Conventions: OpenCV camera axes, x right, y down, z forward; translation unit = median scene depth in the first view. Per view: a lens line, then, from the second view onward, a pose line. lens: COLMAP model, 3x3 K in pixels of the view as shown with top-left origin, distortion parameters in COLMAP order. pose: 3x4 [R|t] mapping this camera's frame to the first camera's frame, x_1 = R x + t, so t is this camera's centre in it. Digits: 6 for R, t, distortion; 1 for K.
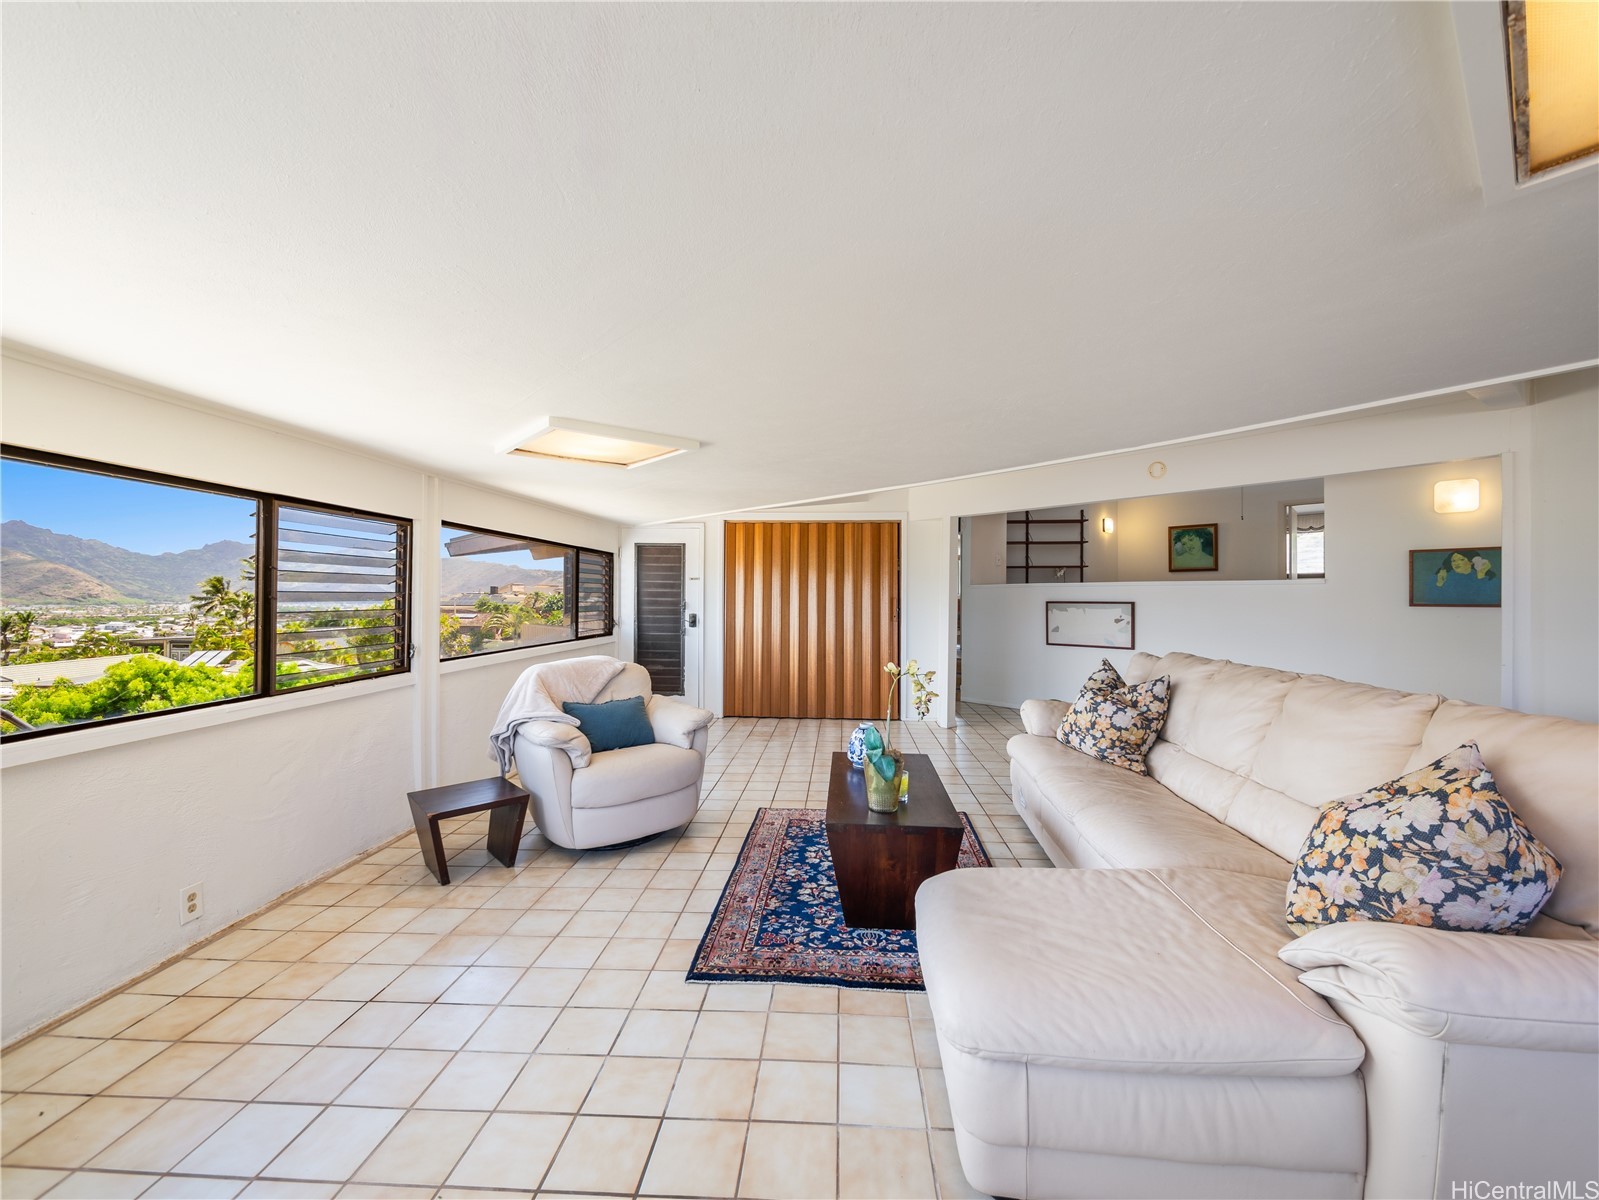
lens RADIAL K [[663.1, 0, 805.2], [0, 663.1, 605.8], [0, 0, 1]] dist [-0.007855, 0.001054]
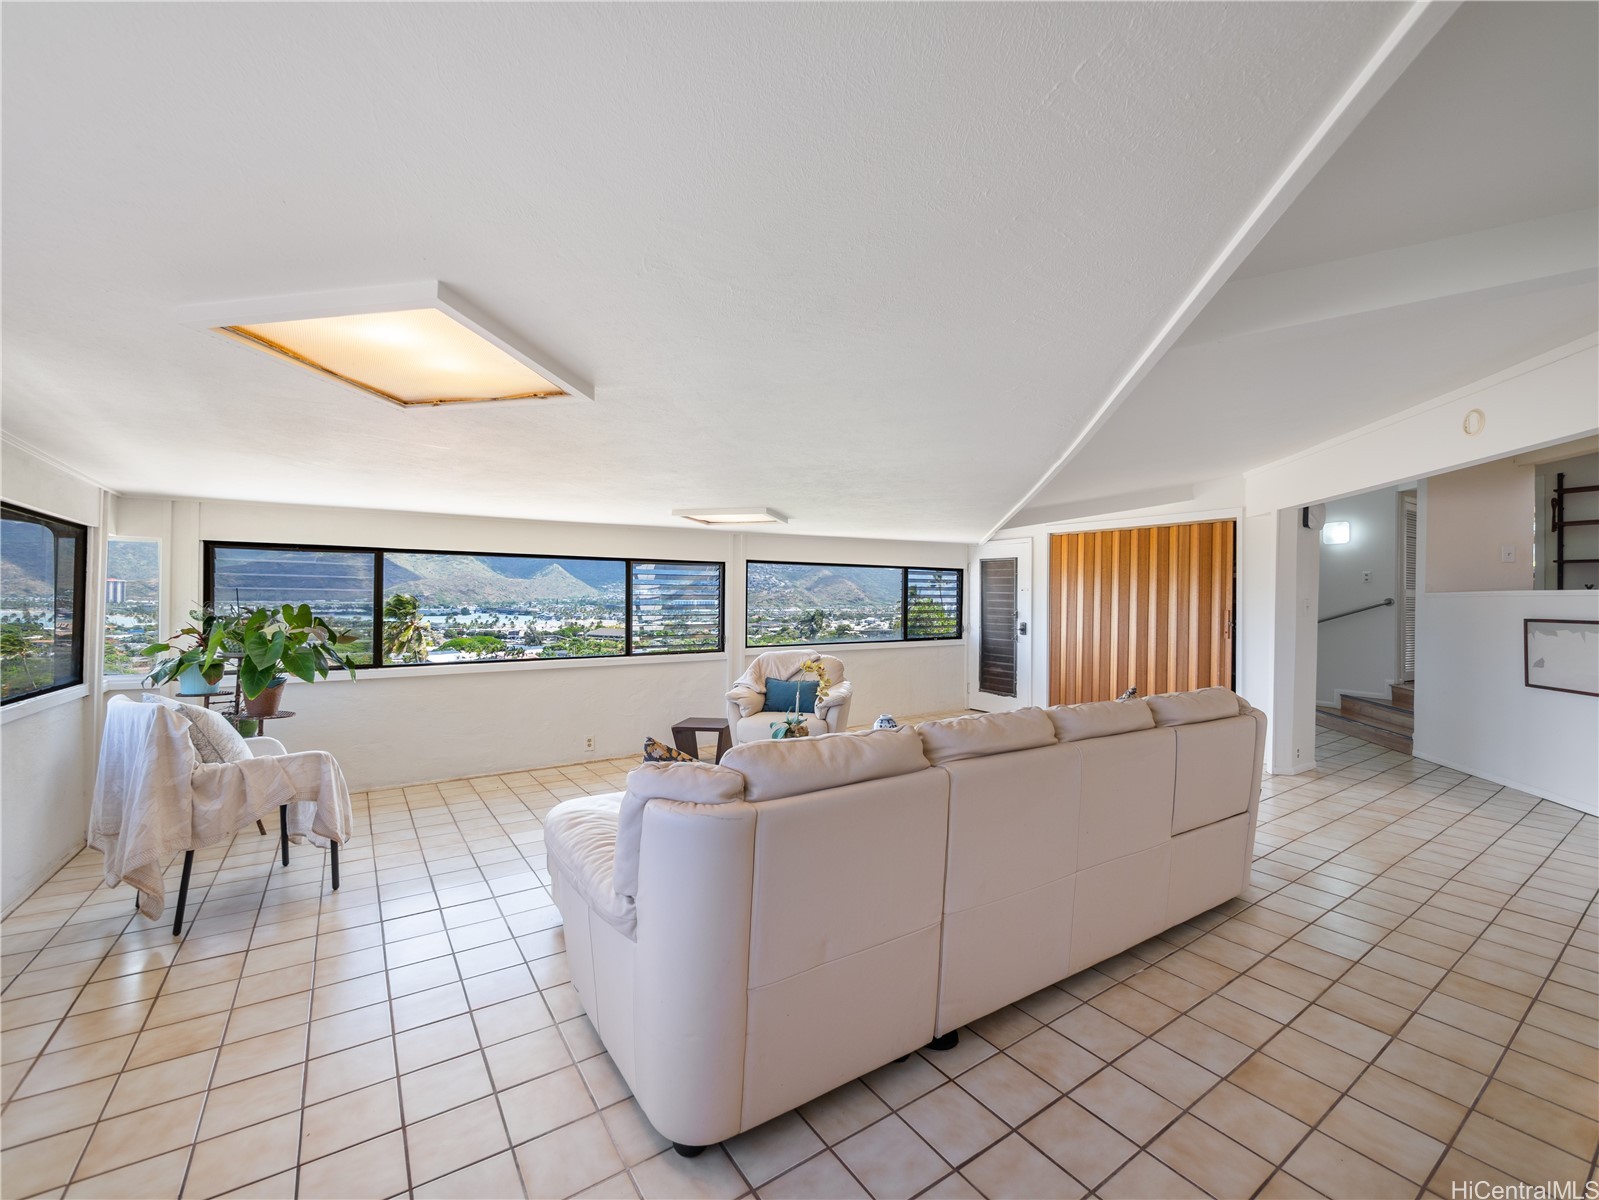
lens RADIAL K [[663.1, 0, 805.8], [0, 663.1, 596.3], [0, 0, 1]] dist [-0.007855, 0.001054]
pose [[0.616233, -0.002834, -0.787559, 0.461390], [-0.012802, 0.999825, -0.013615, -0.011461], [0.787460, 0.018472, 0.616089, 0.058587]]
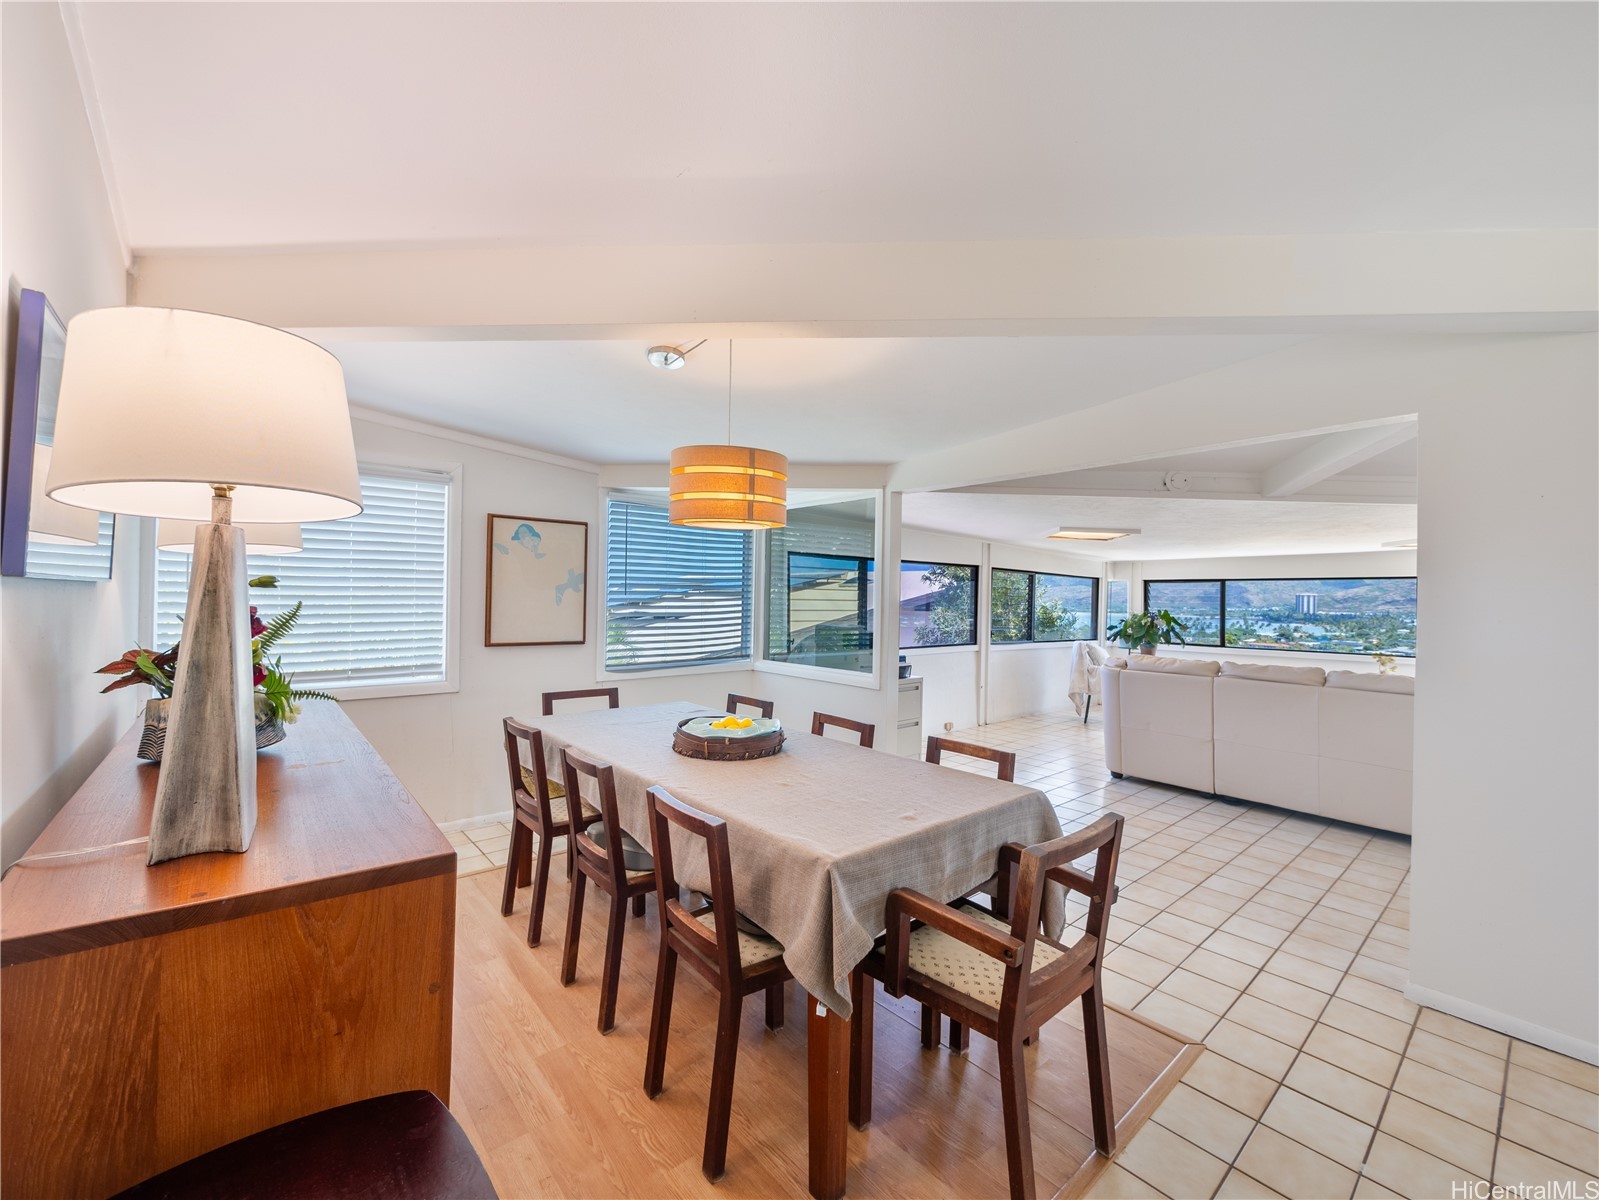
lens RADIAL K [[663.1, 0, 798.7], [0, 663.1, 596.6], [0, 0, 1]] dist [-0.007855, 0.001054]
pose [[-0.718475, -0.016609, -0.695354, 1.039211], [-0.021781, 0.999762, -0.001374, -0.014953], [0.695212, 0.014158, -0.718666, 0.462367]]
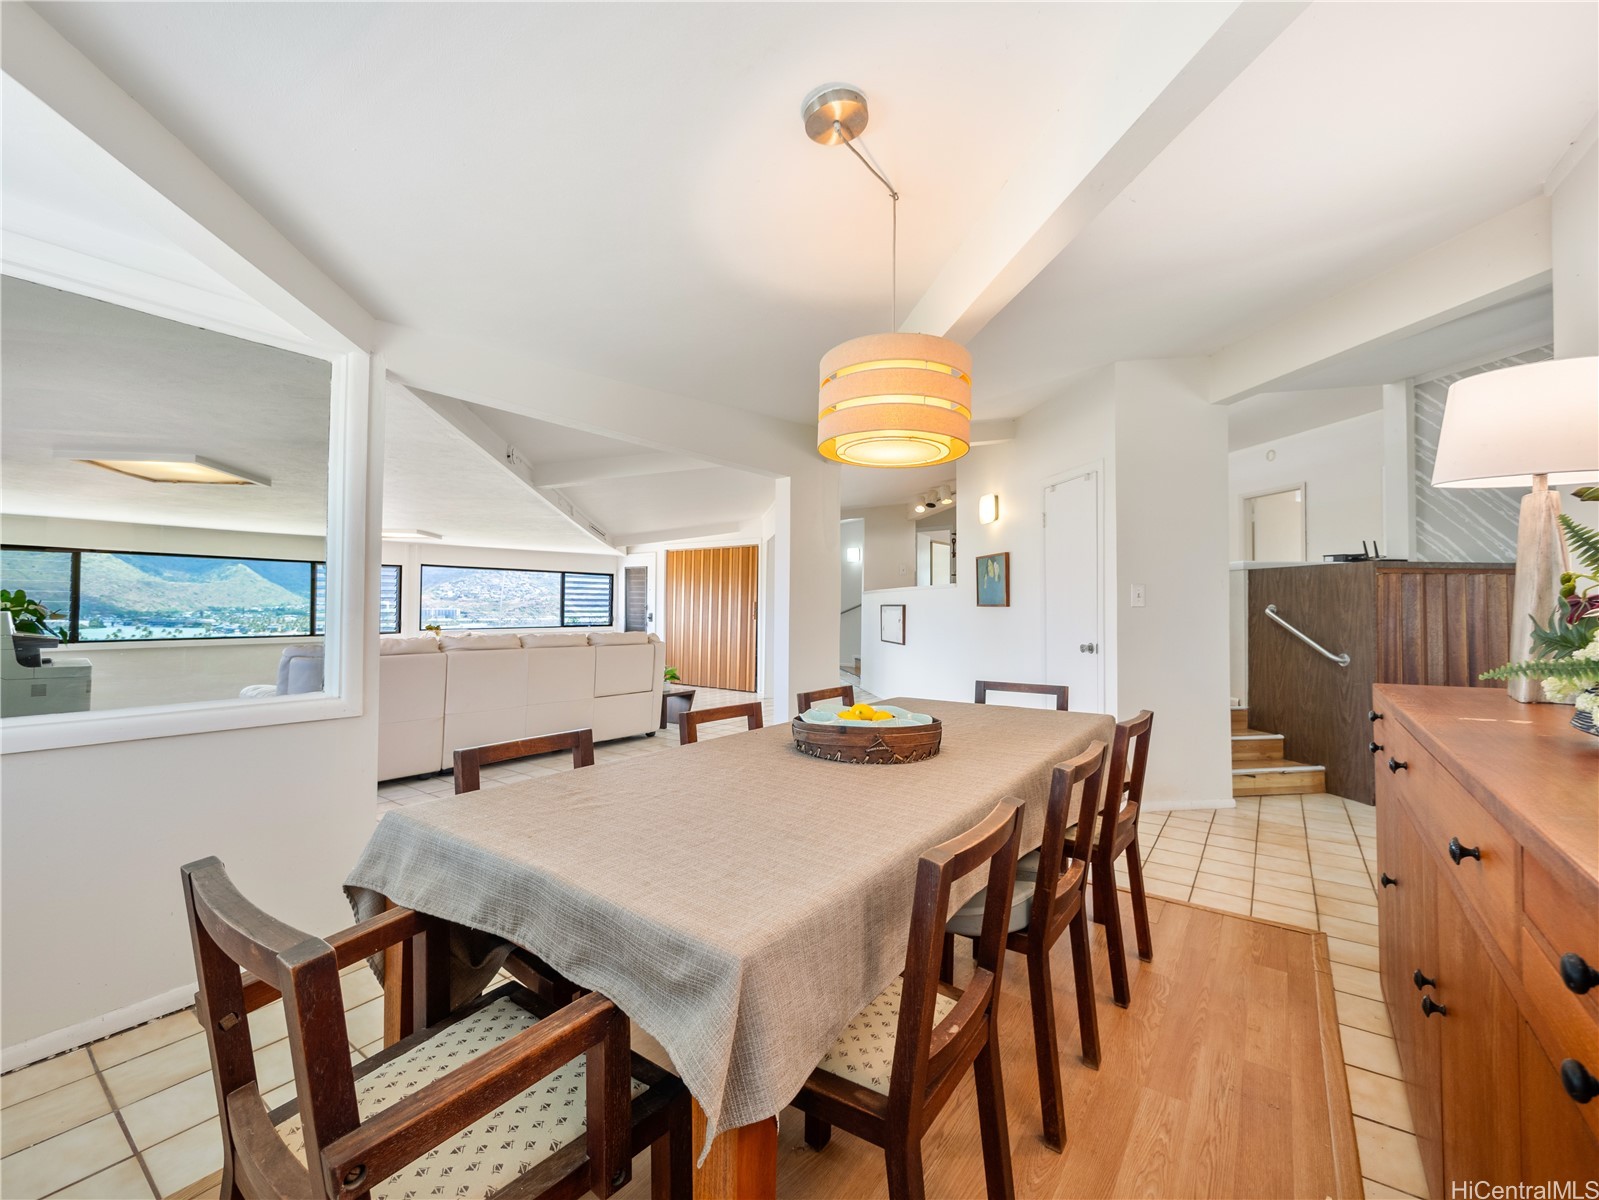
lens RADIAL K [[663.1, 0, 803.4], [0, 663.1, 593.0], [0, 0, 1]] dist [-0.007855, 0.001054]
pose [[0.846511, -0.011740, -0.532242, 0.930740], [-0.007777, 0.999377, -0.034413, 0.016296], [0.532315, 0.033270, 0.845892, -0.093184]]
